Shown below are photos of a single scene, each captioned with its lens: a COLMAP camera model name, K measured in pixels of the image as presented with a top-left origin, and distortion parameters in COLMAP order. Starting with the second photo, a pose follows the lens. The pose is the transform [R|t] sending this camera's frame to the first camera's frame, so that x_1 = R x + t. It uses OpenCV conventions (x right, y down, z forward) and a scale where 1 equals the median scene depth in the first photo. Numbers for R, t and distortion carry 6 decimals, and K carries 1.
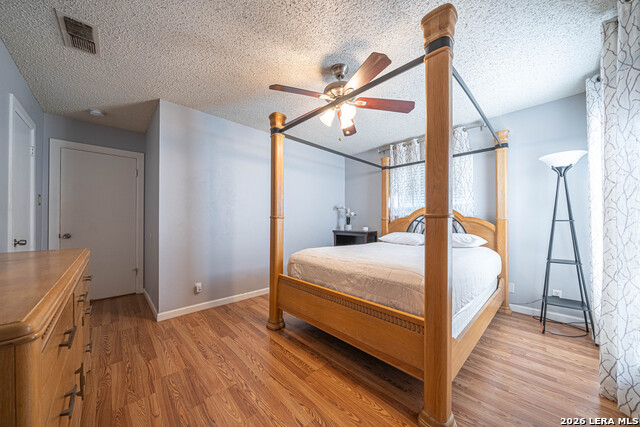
lens RADIAL K [[221.5, 0, 318.1], [0, 221.5, 218.7], [0, 0, 1]] dist [-0.004122, -0.000365]
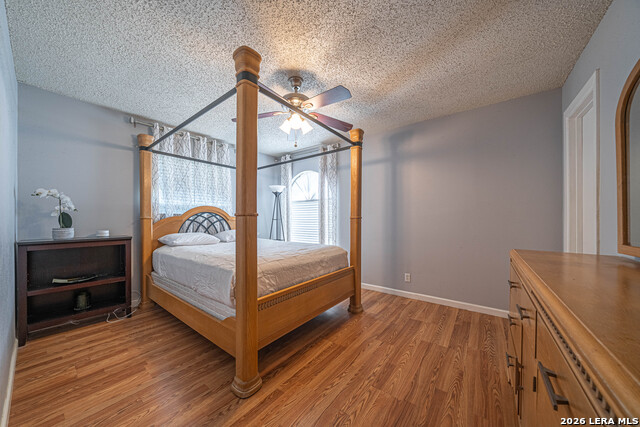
lens RADIAL K [[221.5, 0, 317.1], [0, 221.5, 218.8], [0, 0, 1]] dist [-0.004122, -0.000365]
pose [[-0.163021, 0.005684, 0.986606, -0.902247], [-0.005834, 0.999960, -0.006725, 0.010736], [-0.986605, -0.006852, -0.162981, 0.971798]]
